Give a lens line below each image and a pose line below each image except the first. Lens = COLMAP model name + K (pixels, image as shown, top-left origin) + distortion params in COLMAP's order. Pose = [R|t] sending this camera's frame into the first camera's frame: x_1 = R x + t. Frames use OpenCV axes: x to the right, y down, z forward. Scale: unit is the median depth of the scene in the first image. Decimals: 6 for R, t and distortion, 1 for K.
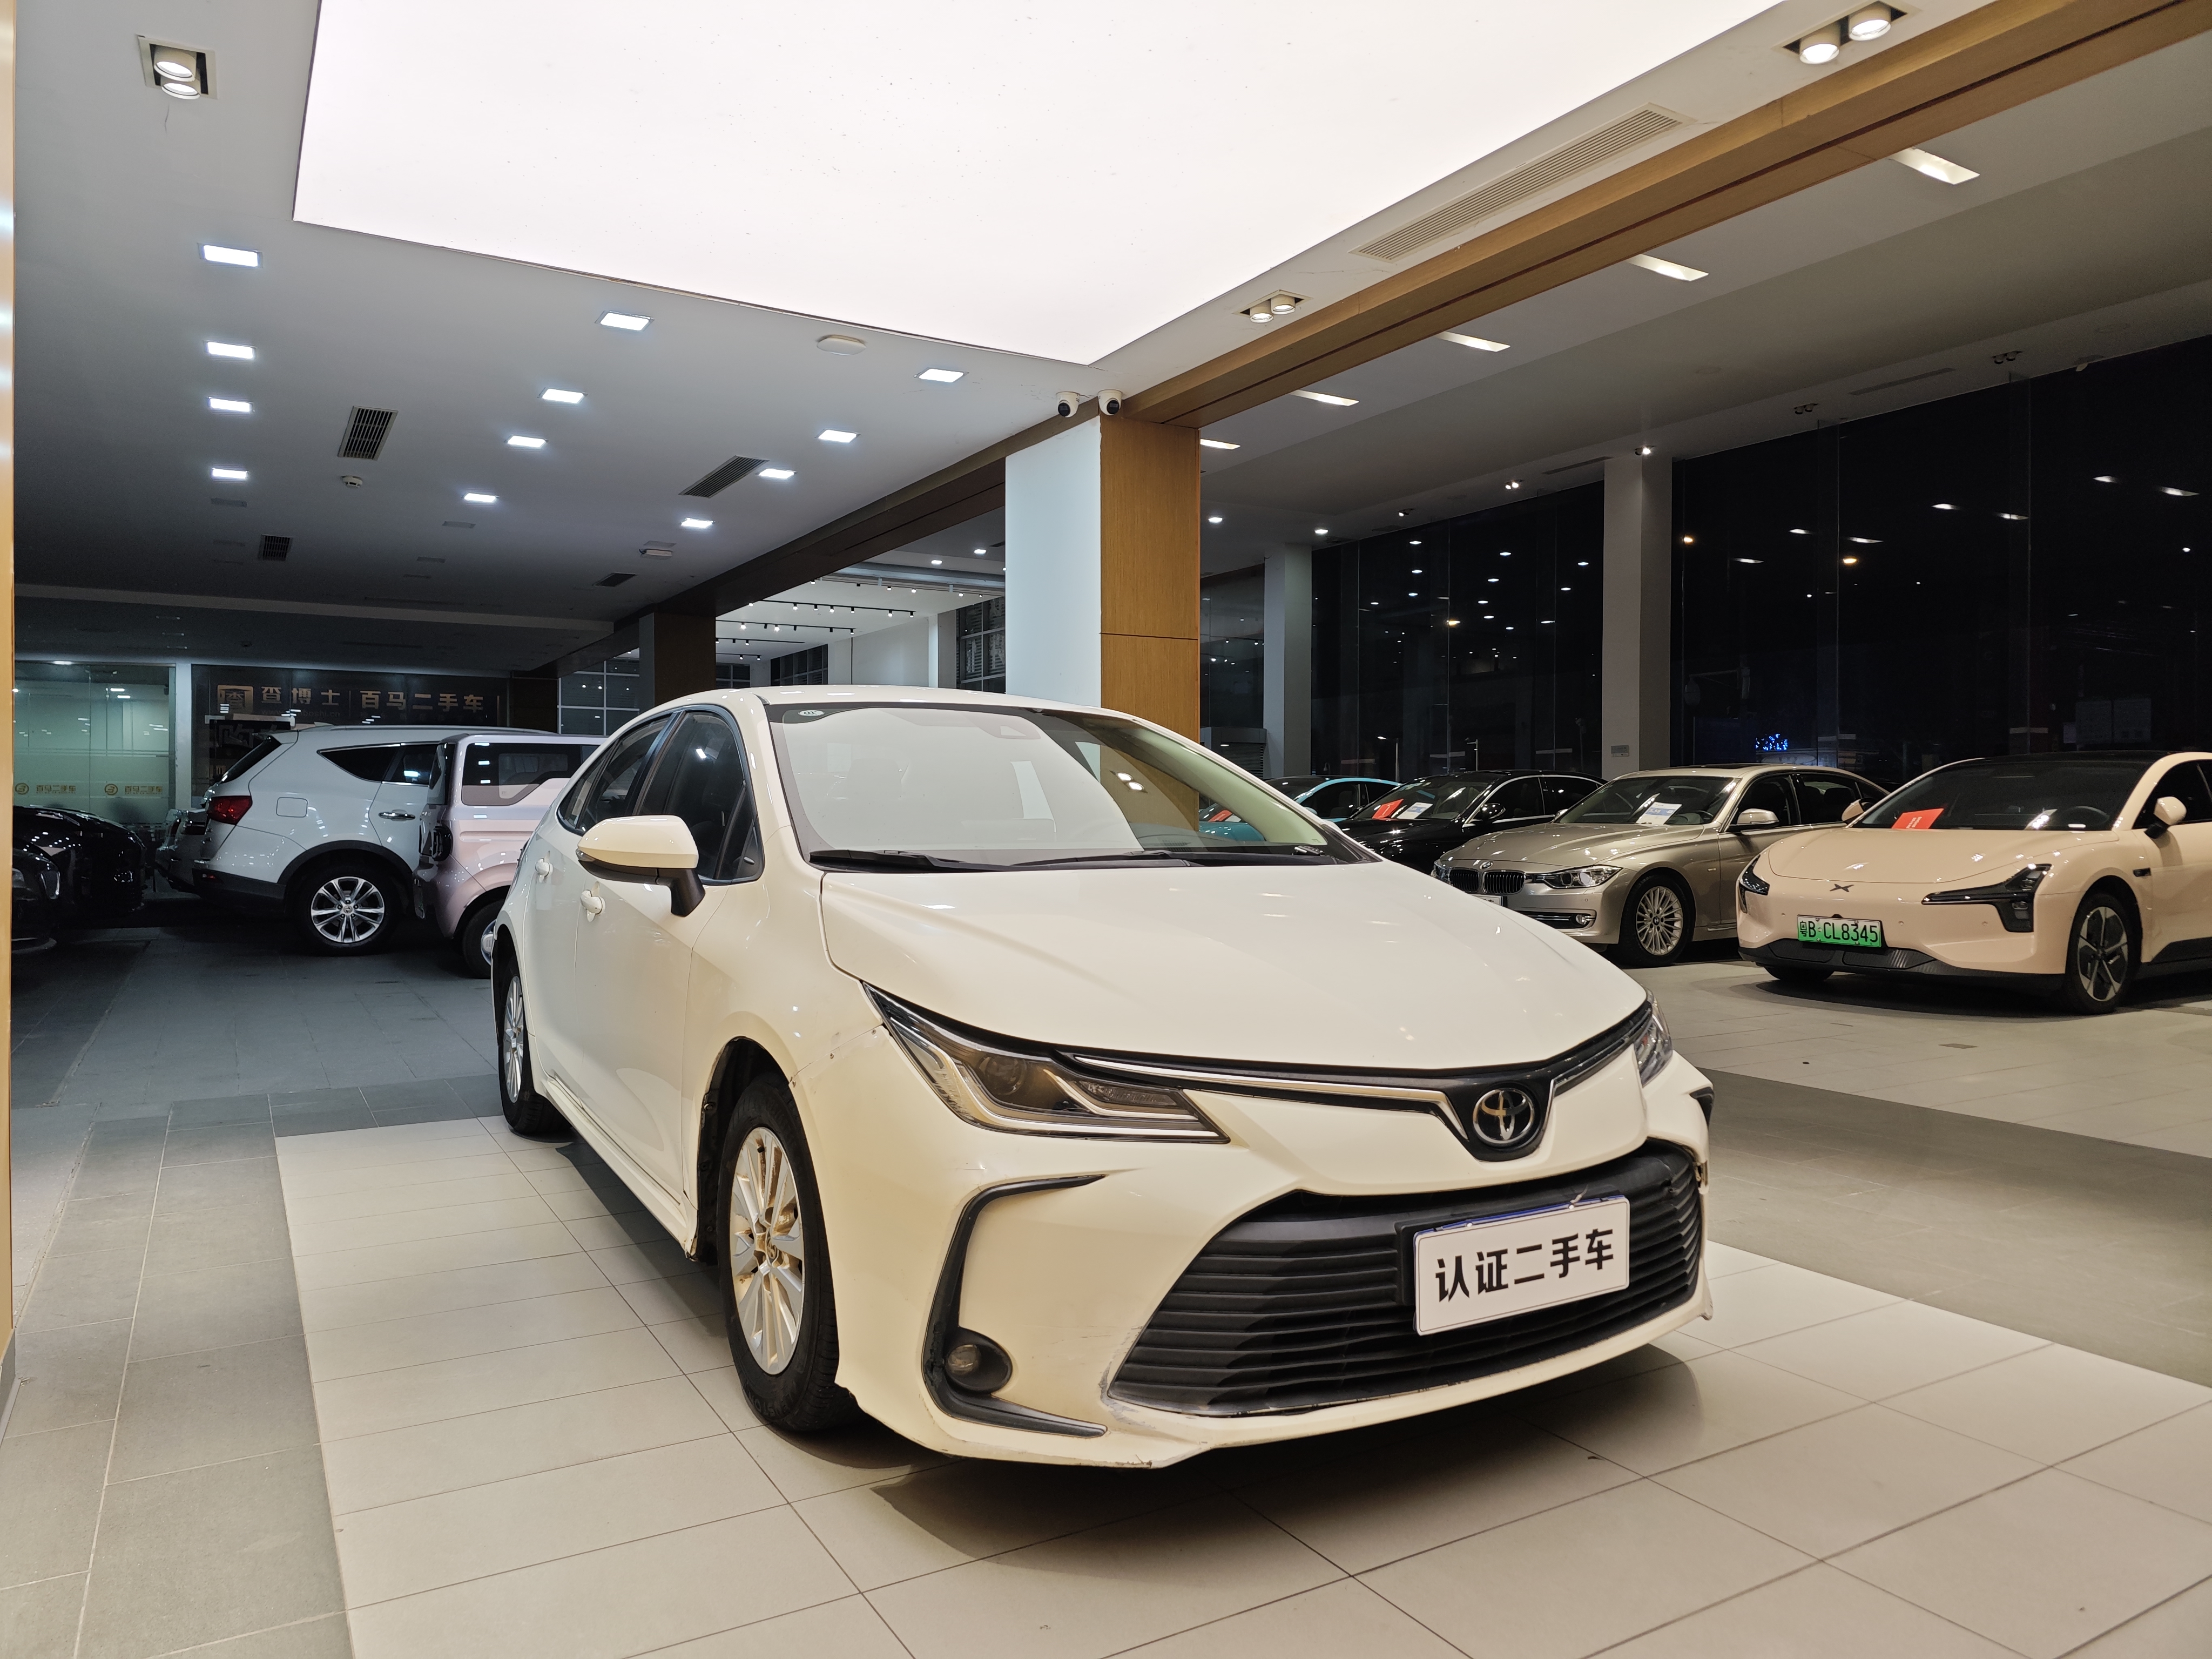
lens RADIAL K [[1488.9, 0, 1102.8], [0, 1488.9, 821.6], [0, 0, 1]] dist [0.035781, -0.028466]
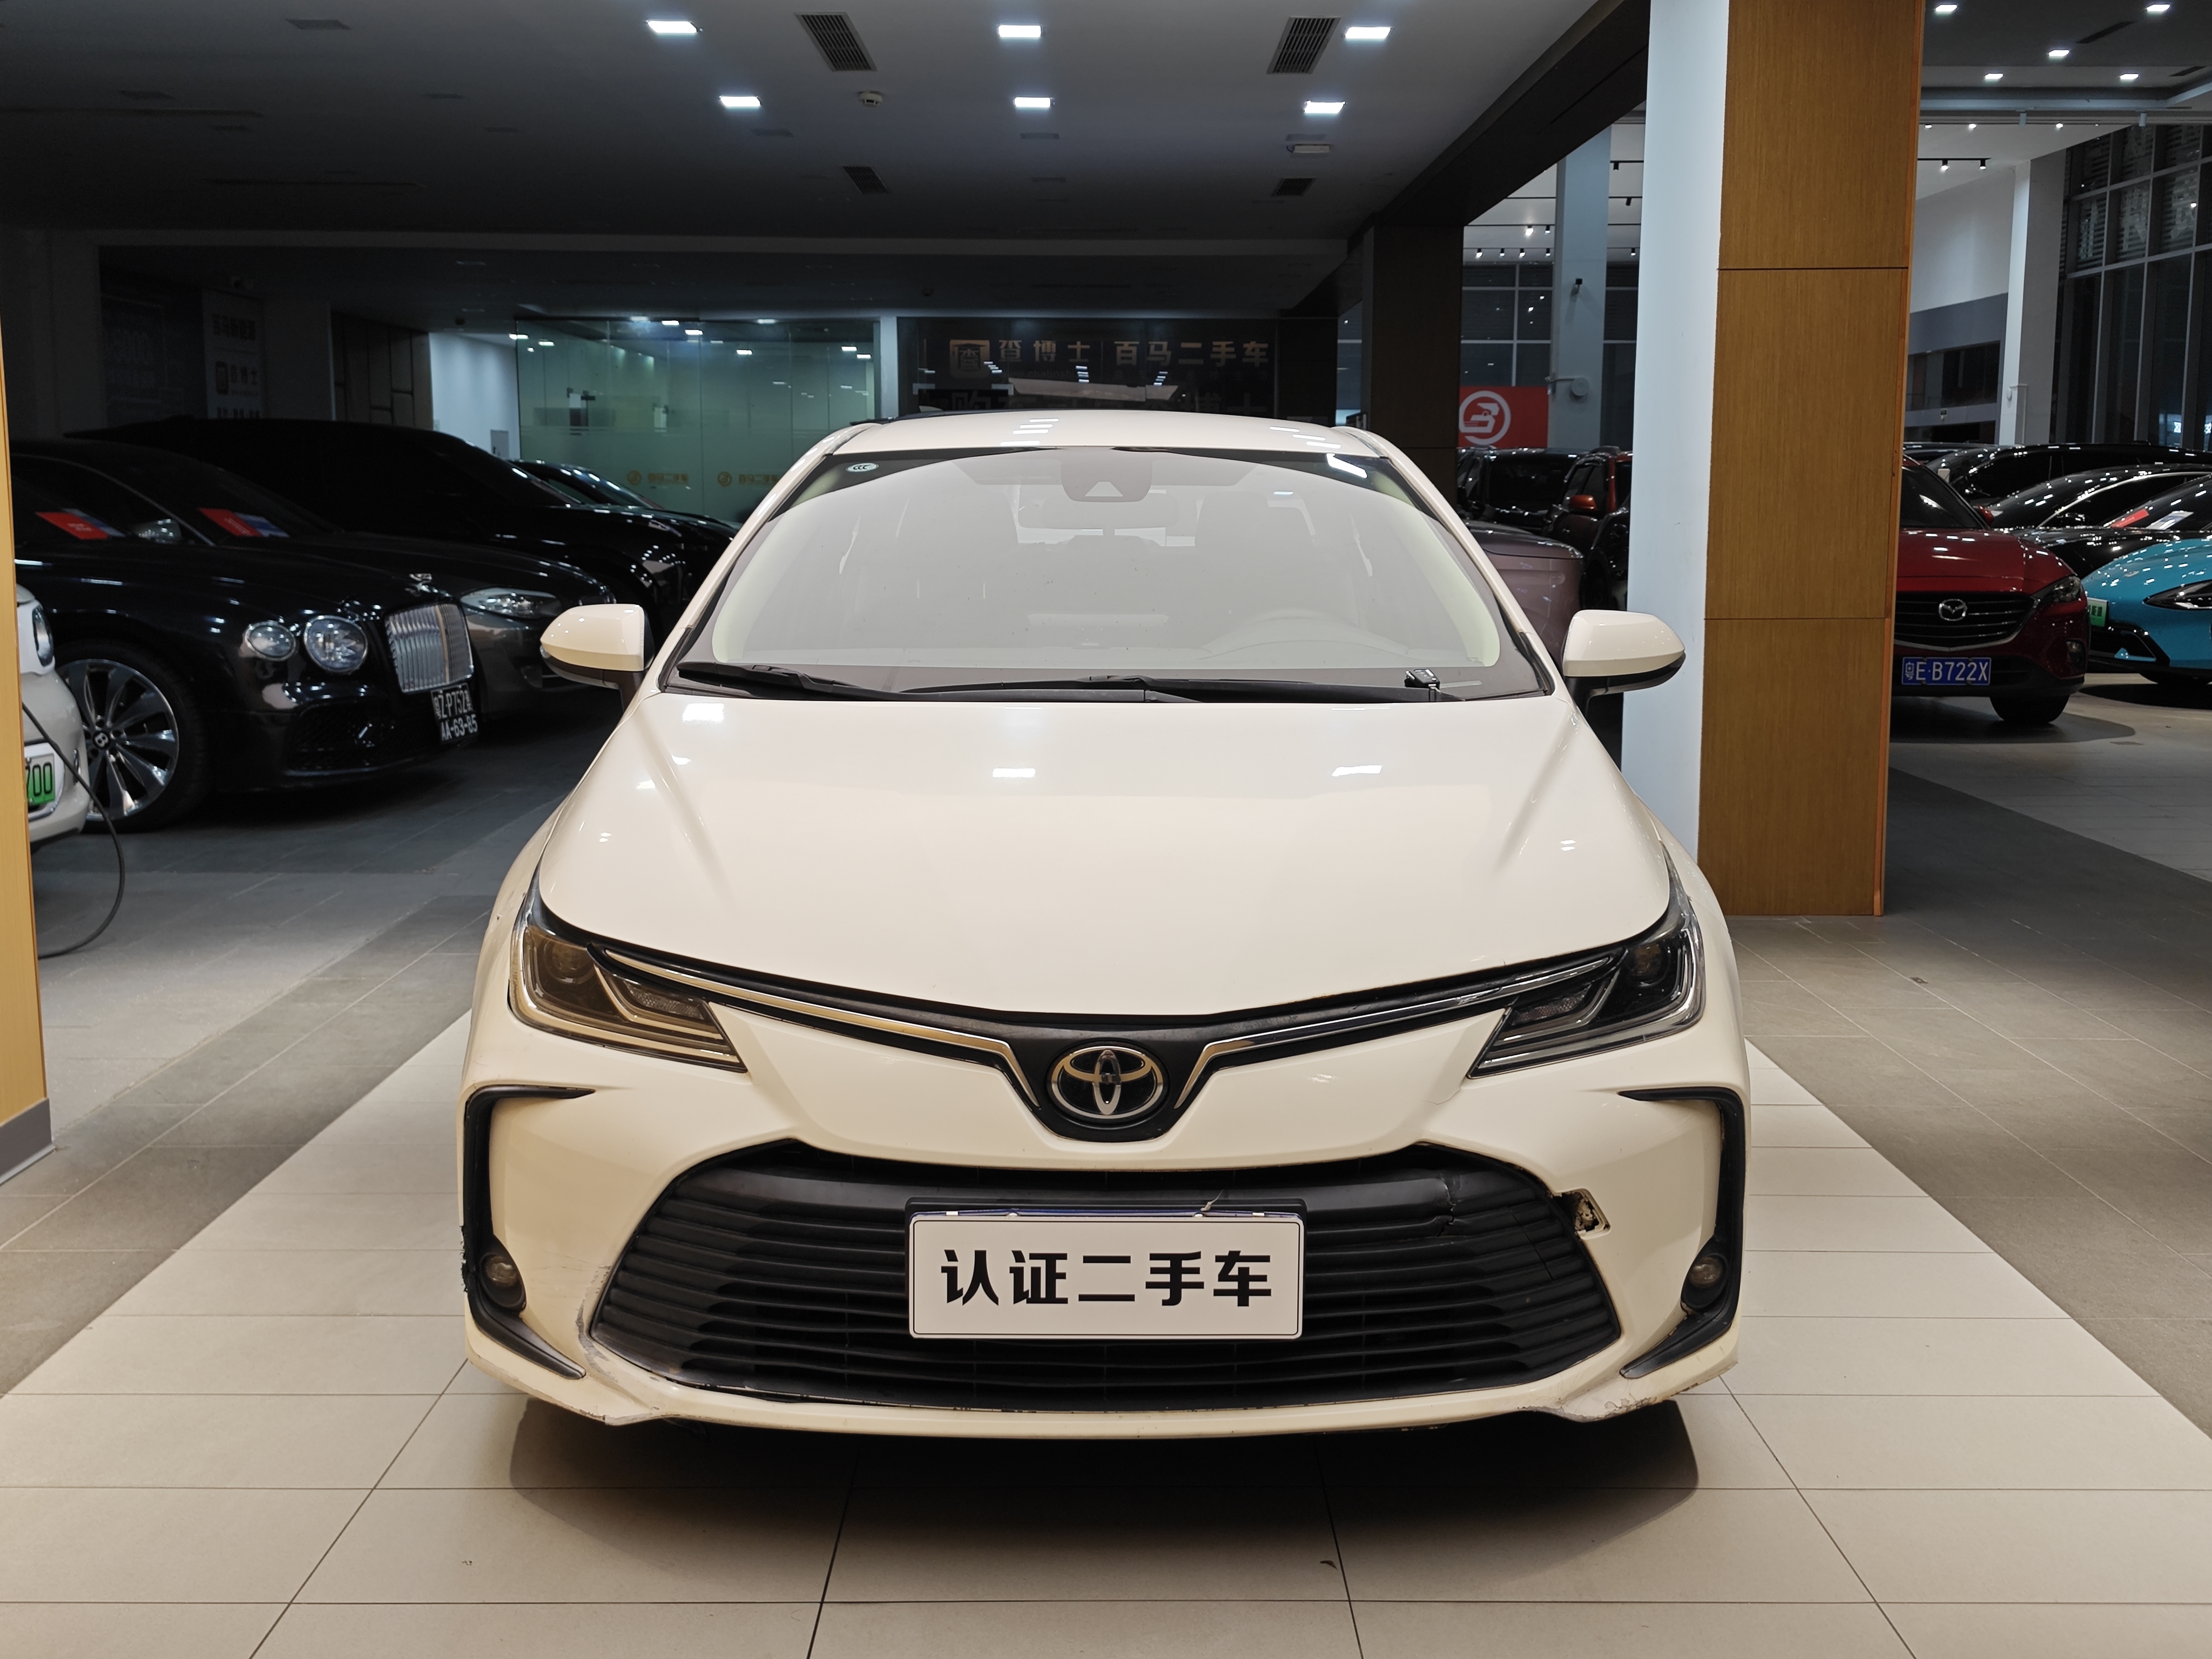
lens RADIAL K [[2292.1, 0, 1113.7], [0, 2292.1, 815.4], [0, 0, 1]] dist [0.059173, 0.000000]
pose [[0.864359, 0.072407, -0.497635, 0.835620], [-0.004937, 0.990754, 0.135583, -0.090759], [0.502851, -0.114735, 0.856725, 0.038199]]
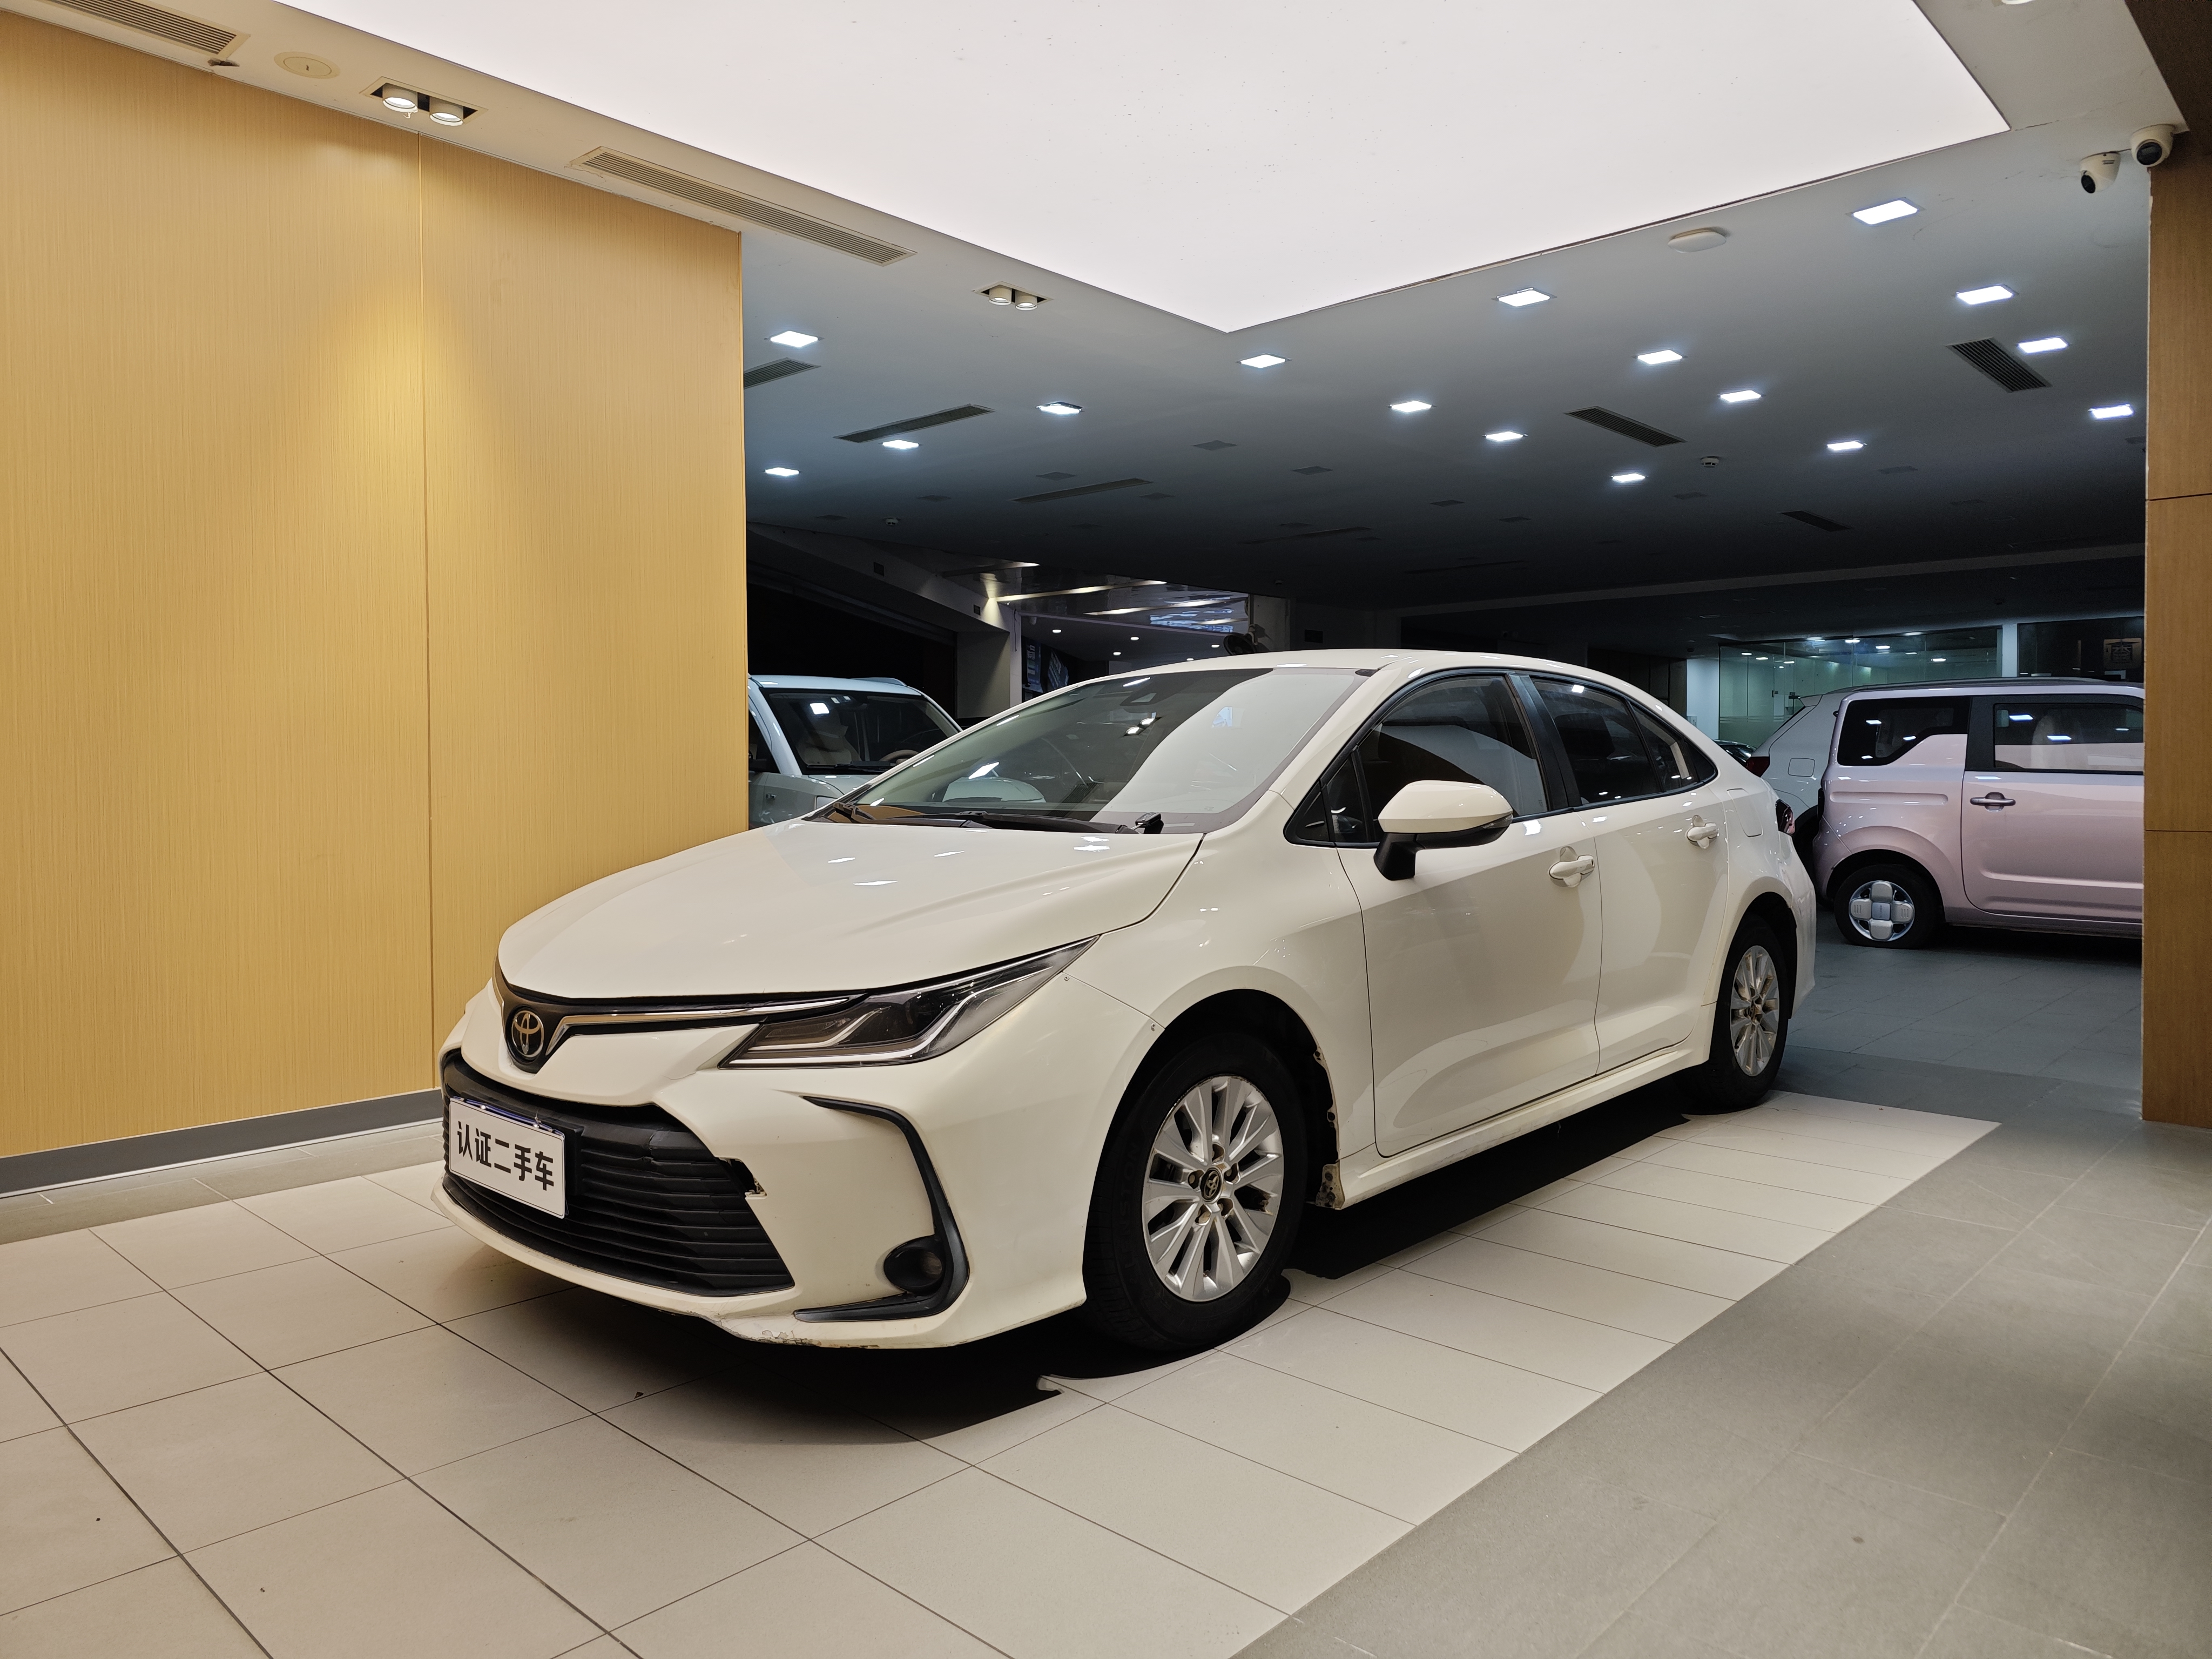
lens RADIAL K [[1488.9, 0, 1117.7], [0, 1488.9, 820.4], [0, 0, 1]] dist [0.035781, -0.028466]
pose [[0.282790, 0.029129, -0.958739, 1.542182], [-0.003405, 0.999563, 0.029365, -0.008360], [0.959176, -0.005040, 0.282766, 1.120051]]
